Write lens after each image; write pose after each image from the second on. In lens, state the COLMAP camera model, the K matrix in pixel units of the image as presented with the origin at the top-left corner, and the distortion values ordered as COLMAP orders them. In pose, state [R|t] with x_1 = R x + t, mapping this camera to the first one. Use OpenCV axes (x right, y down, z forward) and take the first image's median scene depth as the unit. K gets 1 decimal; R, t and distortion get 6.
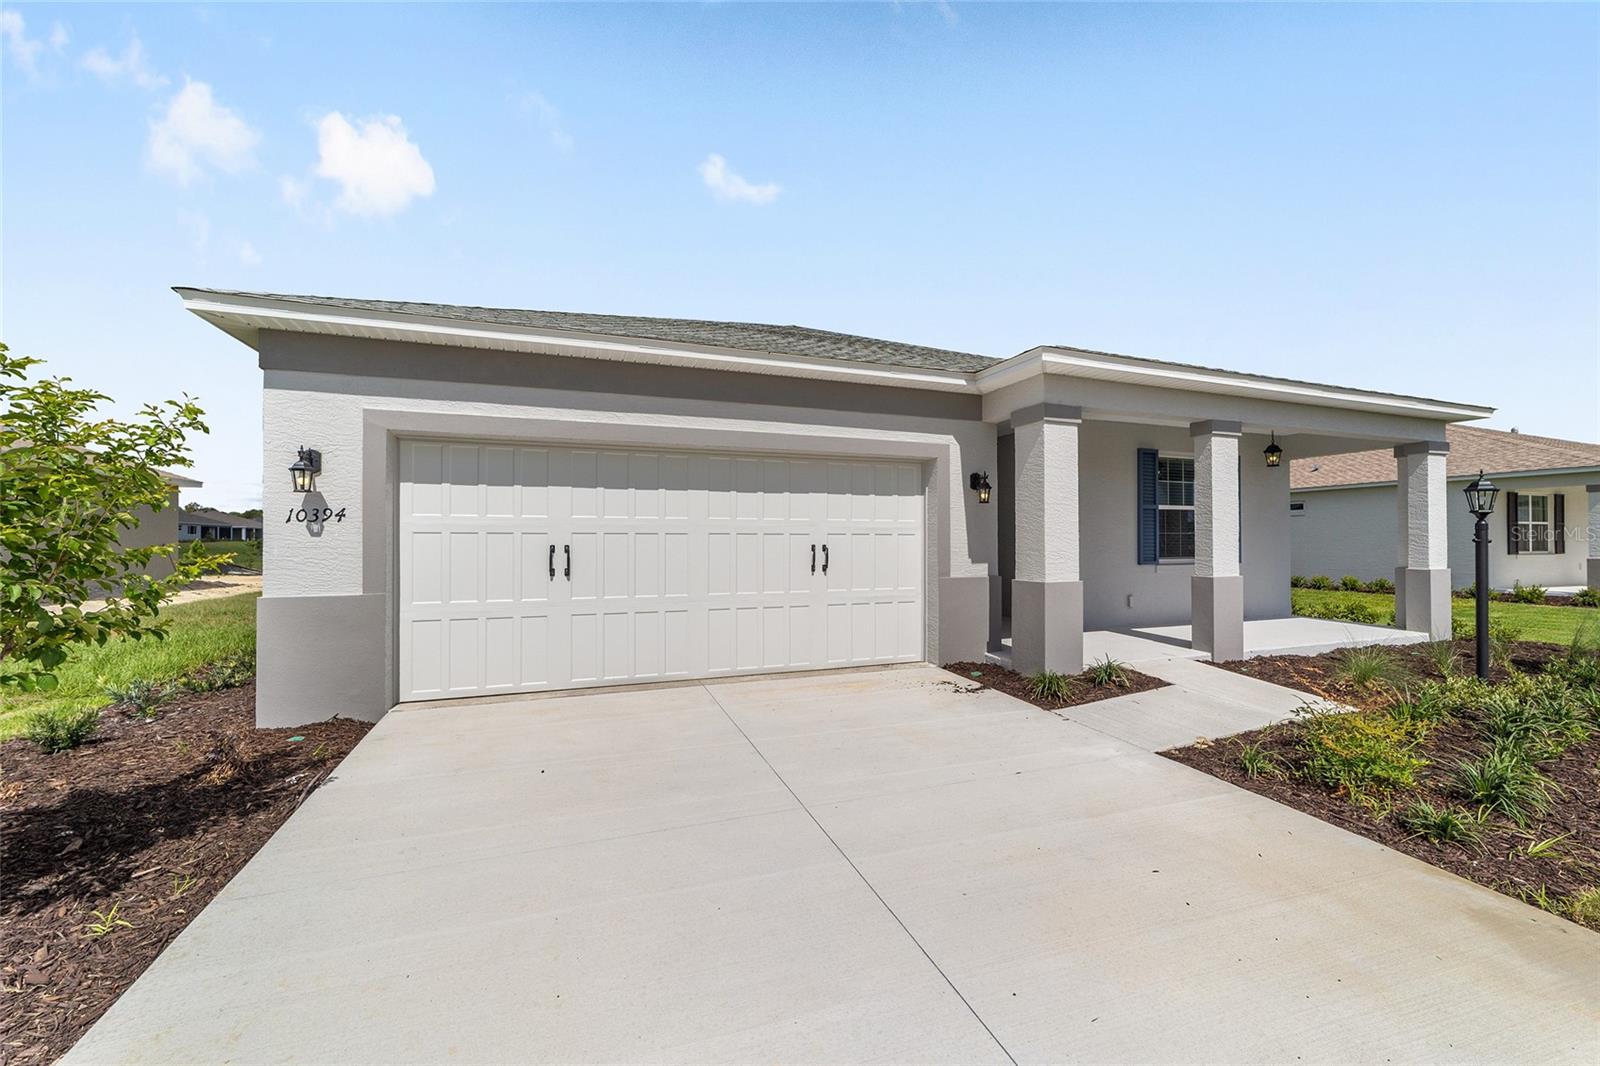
lens RADIAL K [[616.1, 0, 791.8], [0, 616.1, 536.1], [0, 0, 1]] dist [-0.018917, 0.009815]
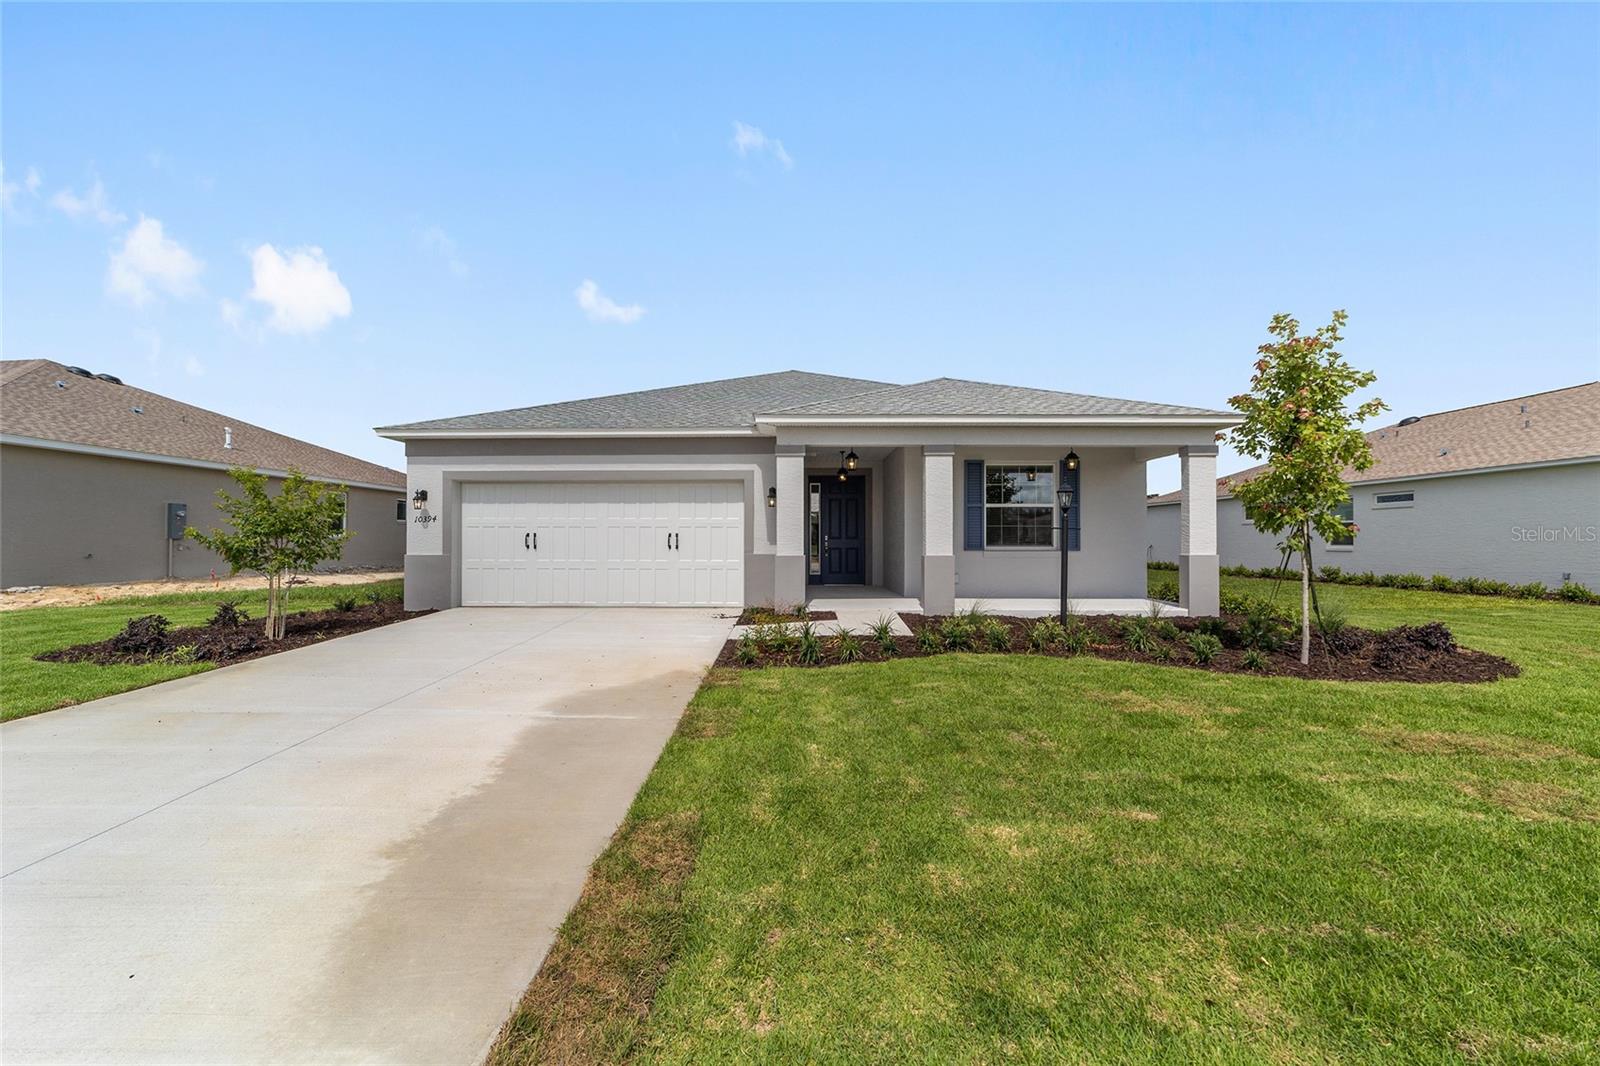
lens RADIAL K [[616.1, 0, 791.8], [0, 616.1, 536.1], [0, 0, 1]] dist [-0.018917, 0.009815]
pose [[0.936675, -0.001397, -0.350198, 0.904558], [0.001764, 0.999998, 0.000730, 0.020375], [0.350196, -0.001301, 0.936676, -0.458412]]
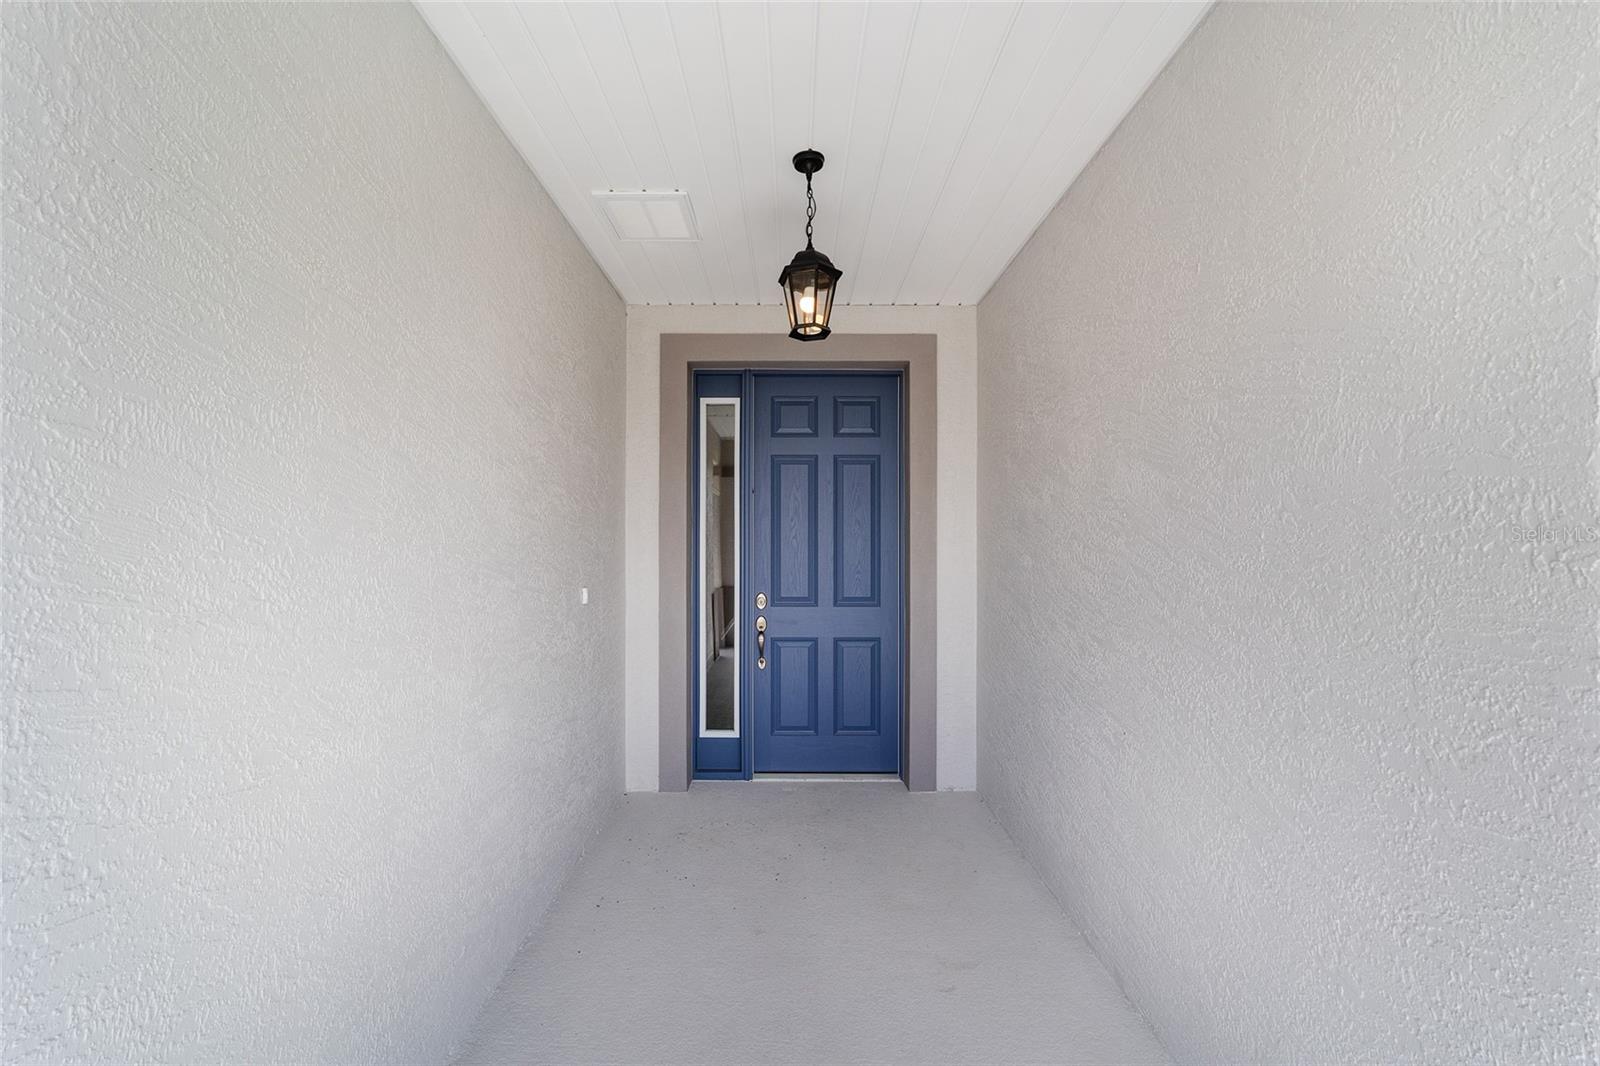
lens RADIAL K [[616.1, 0, 791.8], [0, 616.1, 536.1], [0, 0, 1]] dist [-0.018917, 0.009815]
pose [[0.939332, 0.000995, -0.343009, 0.479806], [0.000451, 0.999991, 0.004134, -0.036132], [0.343010, -0.004038, 0.939323, 1.099605]]
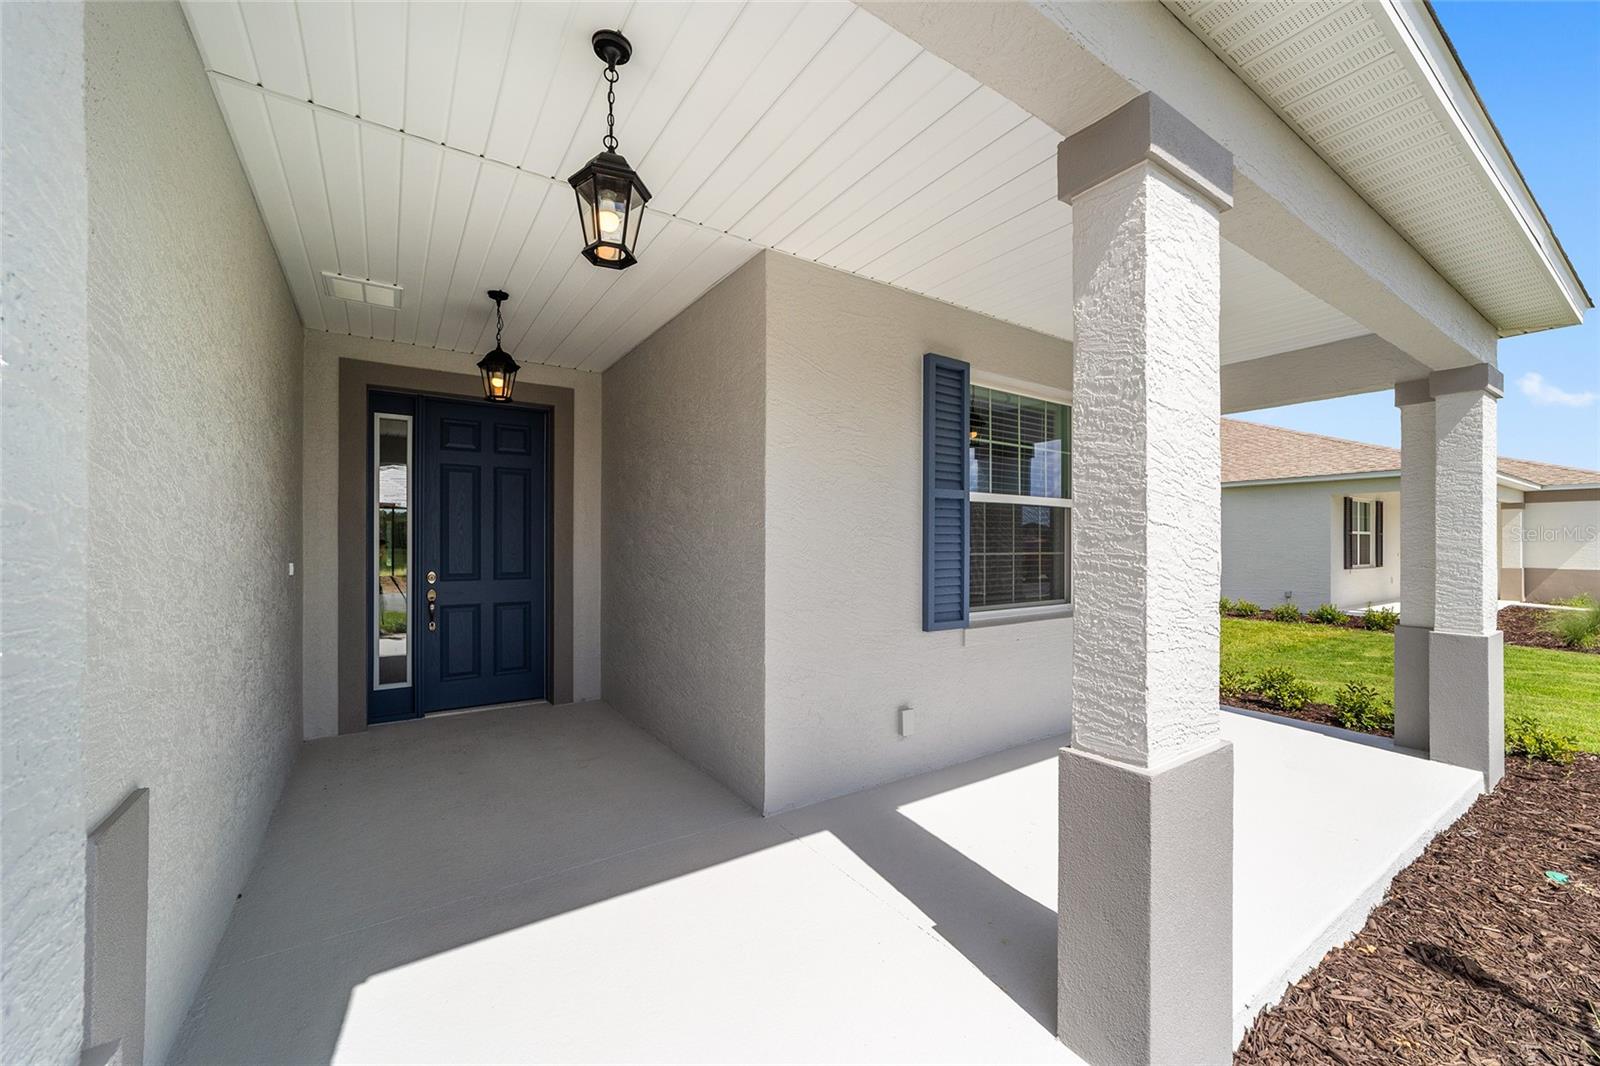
lens RADIAL K [[617.2, 0, 788.0], [0, 617.2, 543.5], [0, 0, 1]] dist [-0.001004, 0.000010]
pose [[0.973342, 0.003868, 0.229326, 0.500831], [-0.006156, 0.999938, 0.009265, -0.022628], [-0.229276, -0.010430, 0.973306, 0.808978]]
